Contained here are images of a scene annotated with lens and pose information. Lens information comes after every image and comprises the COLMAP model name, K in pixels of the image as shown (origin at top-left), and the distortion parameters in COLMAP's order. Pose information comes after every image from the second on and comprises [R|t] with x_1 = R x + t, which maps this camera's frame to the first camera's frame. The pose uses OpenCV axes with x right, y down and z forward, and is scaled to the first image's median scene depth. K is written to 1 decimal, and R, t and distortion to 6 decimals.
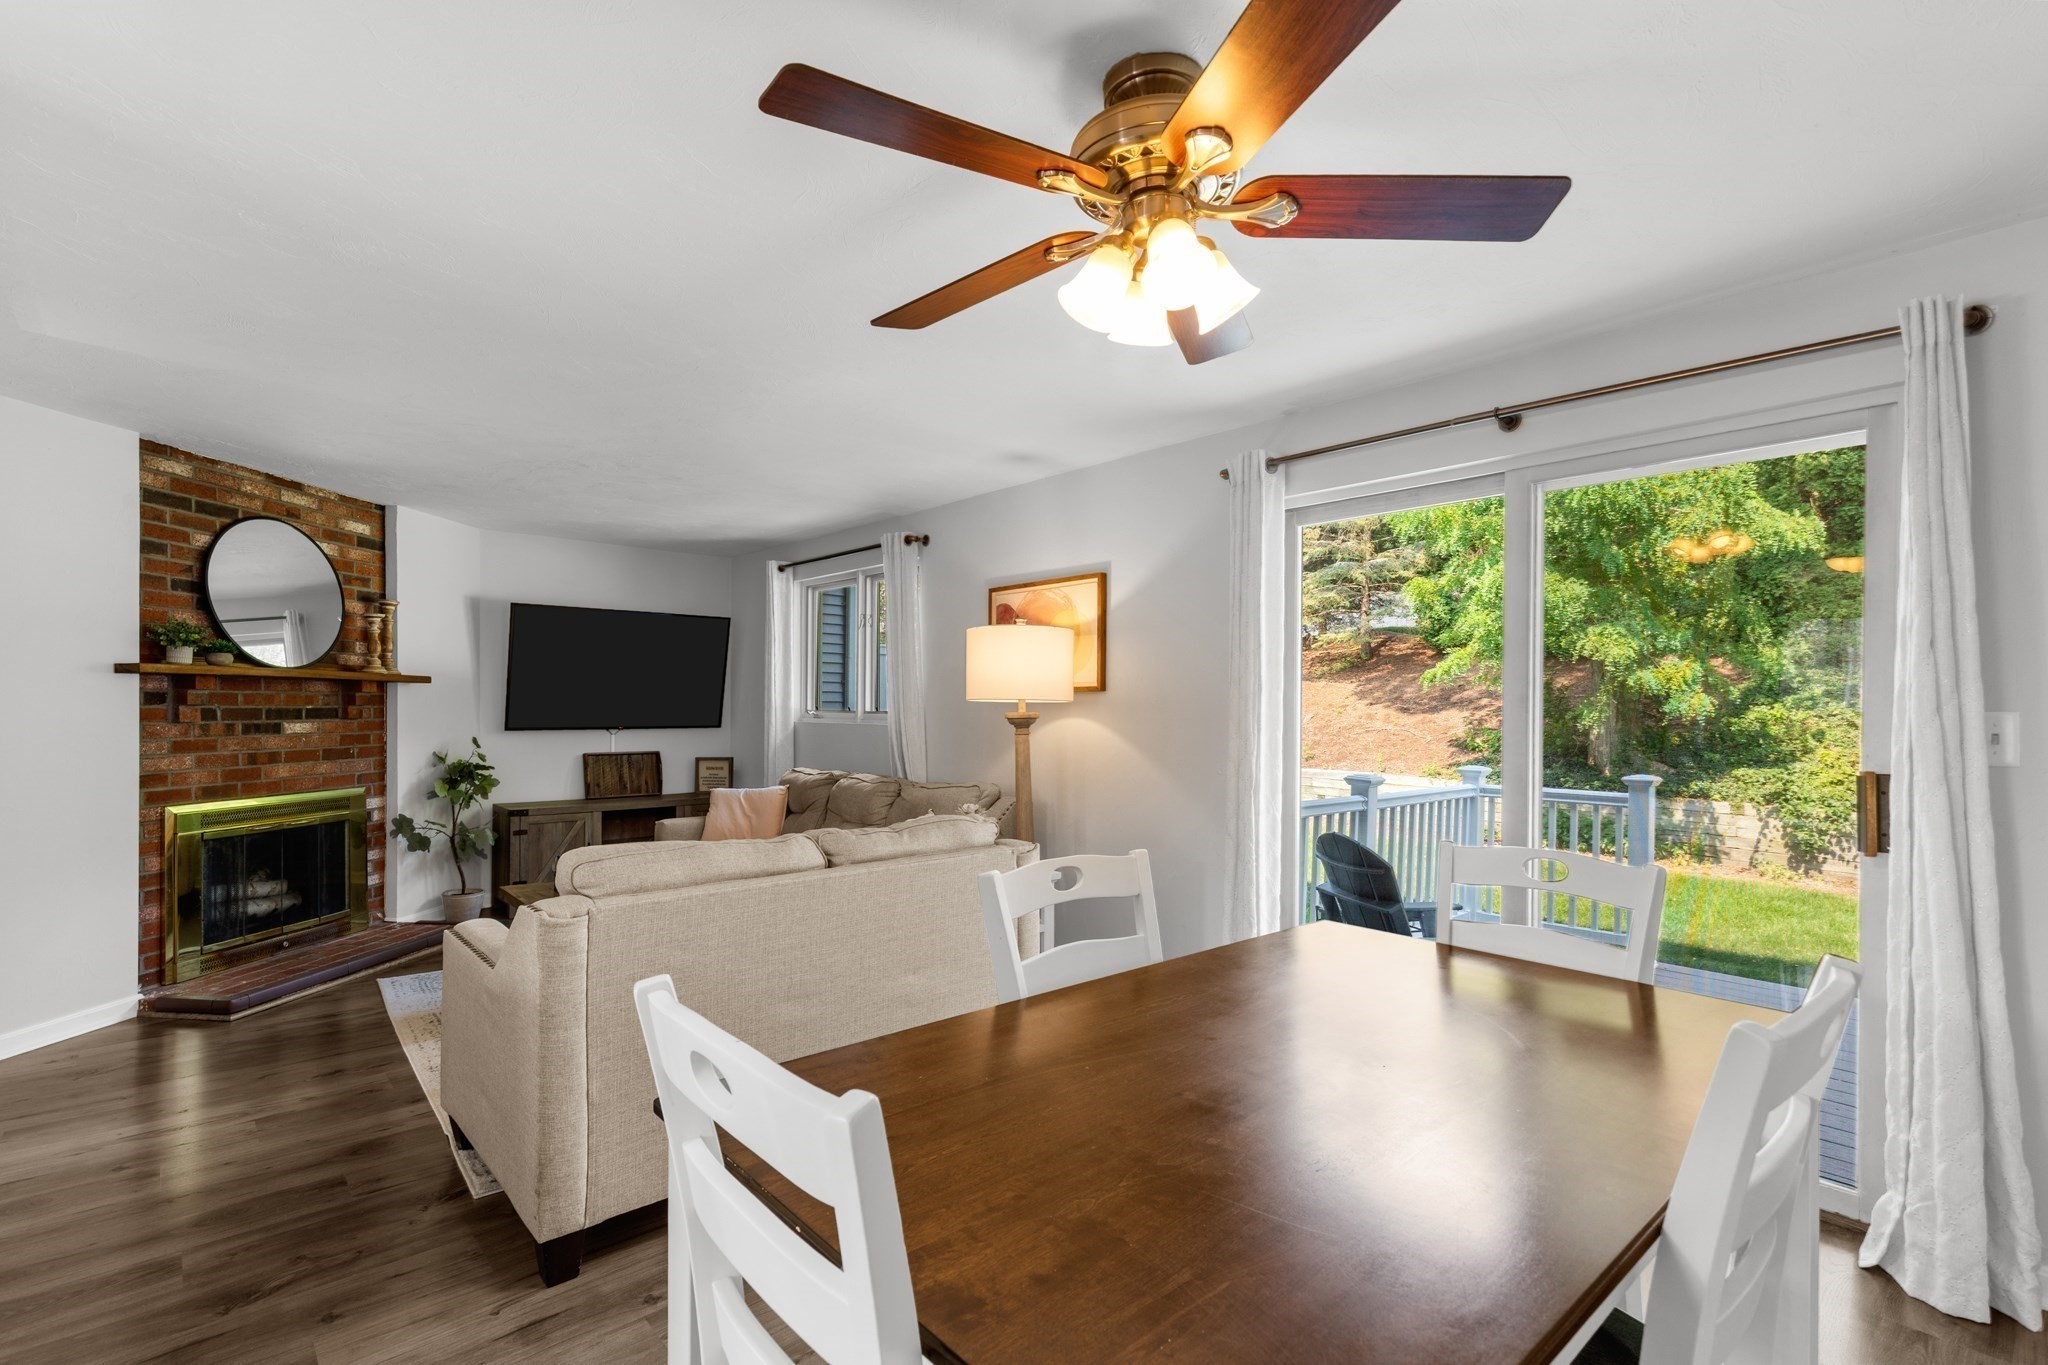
lens RADIAL K [[931.7, 0, 1026.2], [0, 931.7, 700.5], [0, 0, 1]] dist [0.007802, -0.001640]
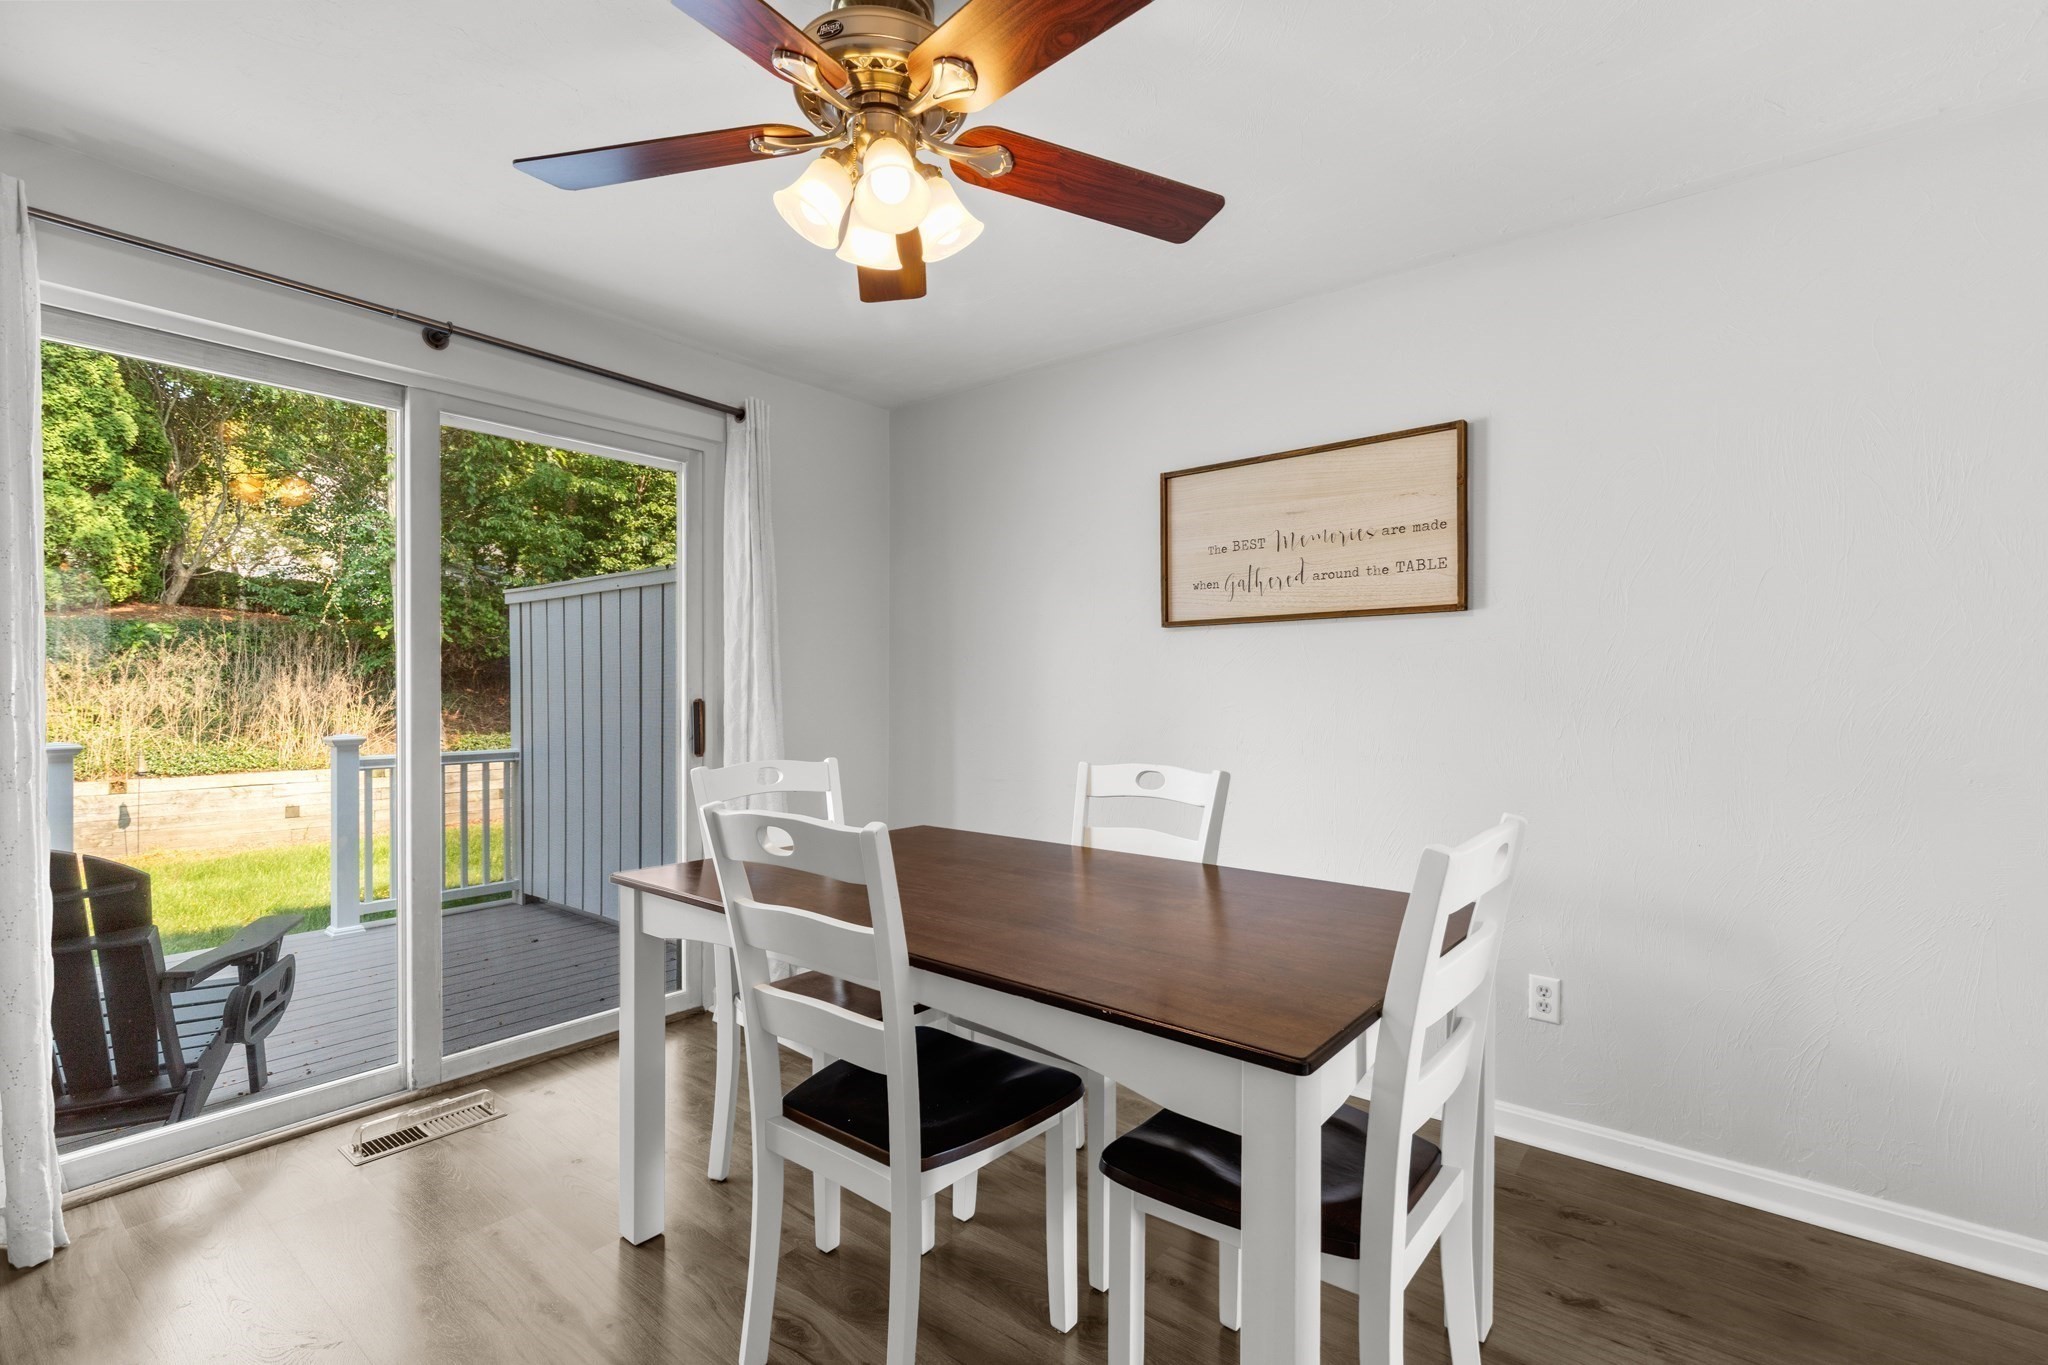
lens RADIAL K [[931.7, 0, 1022.1], [0, 931.7, 688.4], [0, 0, 1]] dist [0.007802, -0.001640]
pose [[-0.171873, -0.007681, 0.985089, -0.290411], [-0.005793, 0.999960, 0.006786, 0.024019], [-0.985102, -0.004541, -0.171910, 0.335142]]
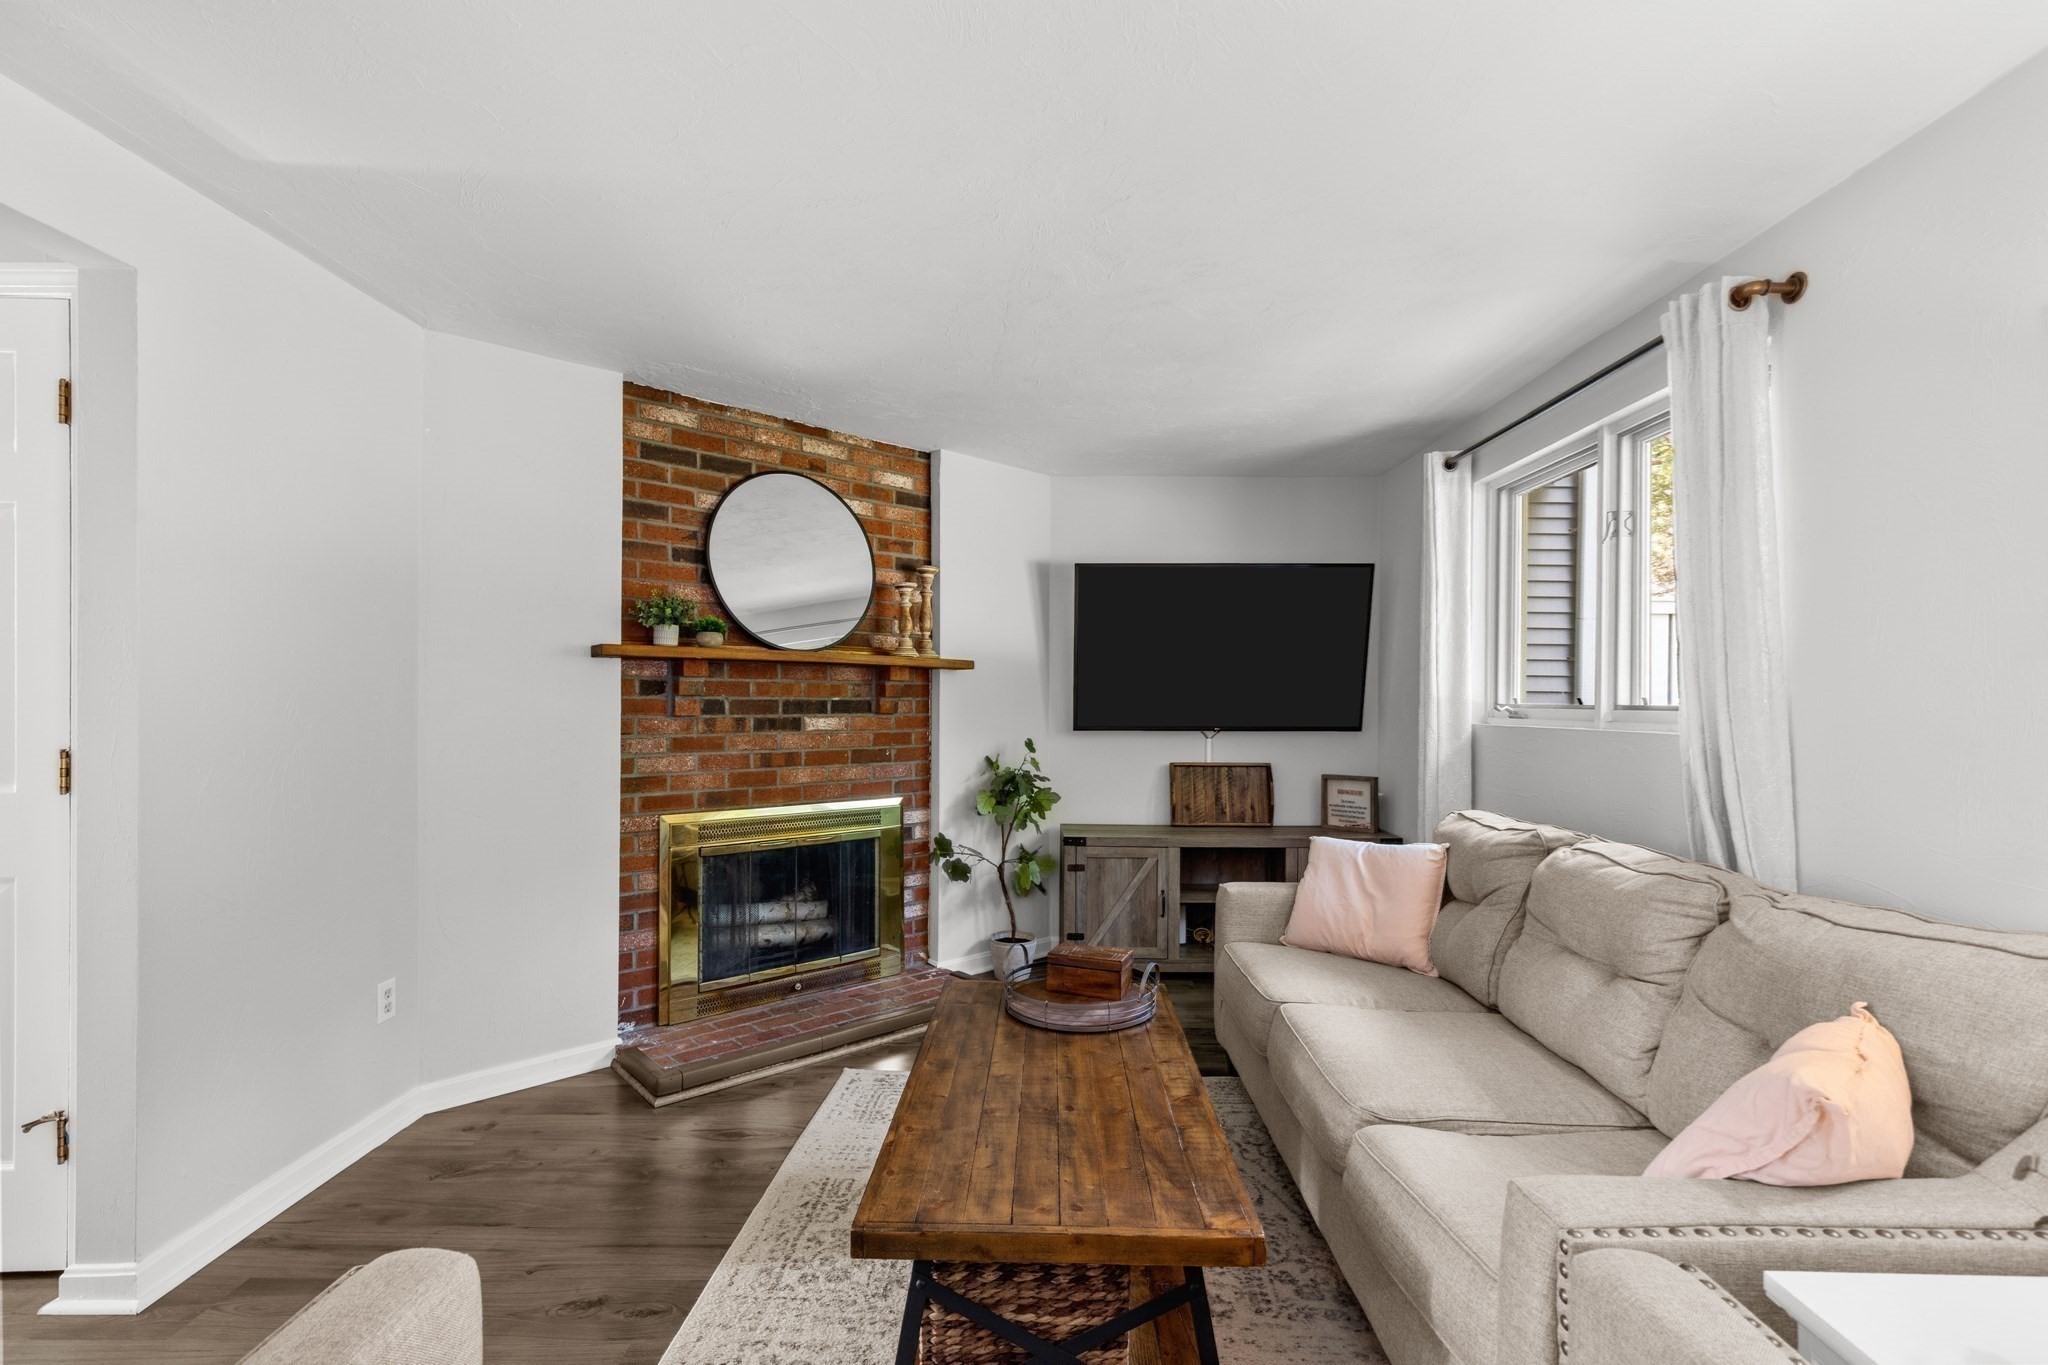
lens RADIAL K [[931.7, 0, 1028.5], [0, 931.7, 707.5], [0, 0, 1]] dist [0.007802, -0.001640]
pose [[0.747325, 0.002458, -0.664454, -0.088711], [0.003585, 0.999964, 0.007732, 0.008742], [0.664449, -0.008161, 0.747289, 0.486740]]
